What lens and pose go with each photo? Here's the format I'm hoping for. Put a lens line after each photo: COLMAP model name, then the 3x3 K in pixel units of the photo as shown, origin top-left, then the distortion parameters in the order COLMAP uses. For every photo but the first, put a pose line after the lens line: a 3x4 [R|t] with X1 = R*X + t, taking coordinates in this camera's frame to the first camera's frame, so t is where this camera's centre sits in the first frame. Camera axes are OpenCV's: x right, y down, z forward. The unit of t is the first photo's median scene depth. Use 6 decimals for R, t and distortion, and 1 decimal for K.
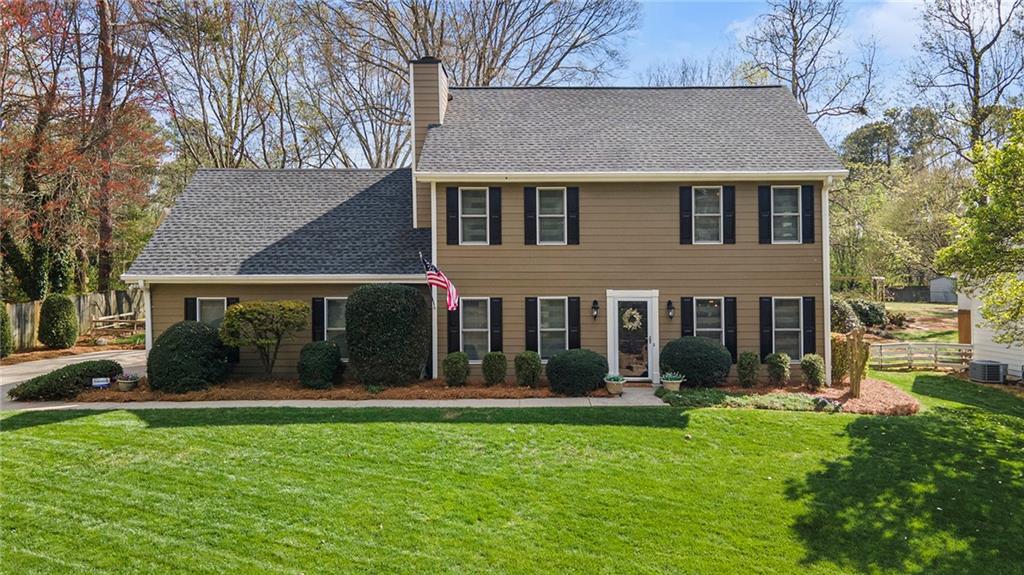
lens RADIAL K [[722.9, 0, 475.8], [0, 722.9, 284.0], [0, 0, 1]] dist [0.021522, 0.000965]
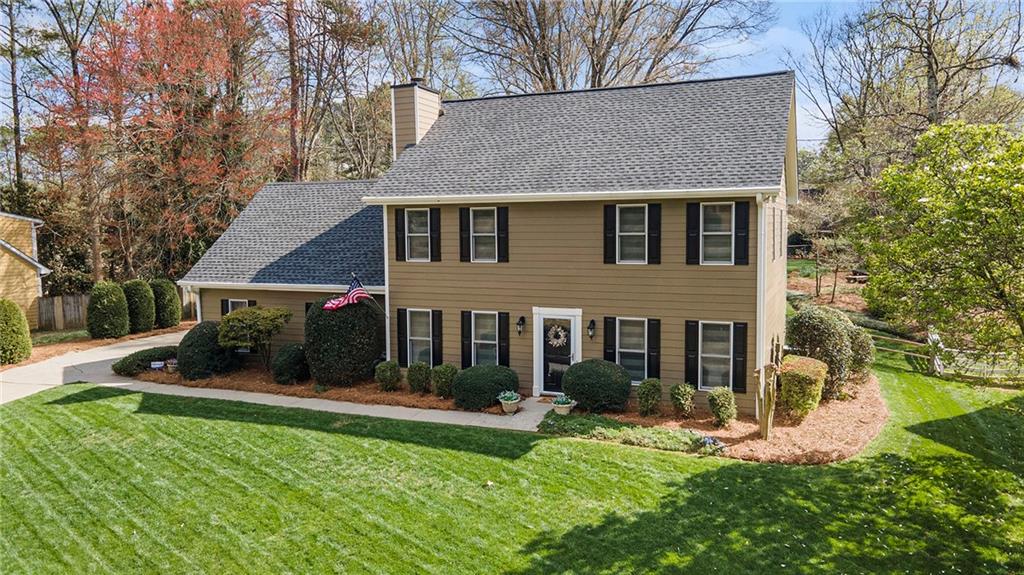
lens RADIAL K [[678.6, 0, 440.1], [0, 678.6, 289.6], [0, 0, 1]] dist [0.031617, 0.000389]
pose [[0.933097, 0.021016, -0.359011, 0.407078], [0.007287, 0.996981, 0.077301, -0.092981], [0.359551, -0.074745, 0.930127, 0.053019]]
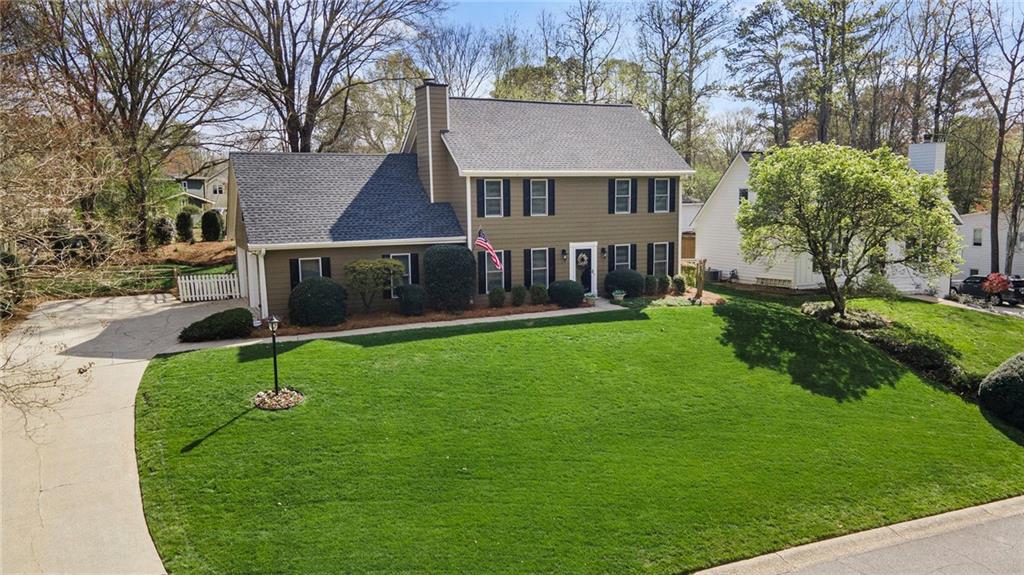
lens RADIAL K [[678.6, 0, 440.1], [0, 678.6, 289.6], [0, 0, 1]] dist [0.031617, 0.000389]
pose [[0.928610, -0.066624, 0.365027, -0.670067], [0.020864, 0.991567, 0.127902, -0.090657], [-0.370470, -0.111155, 0.922169, -0.333514]]
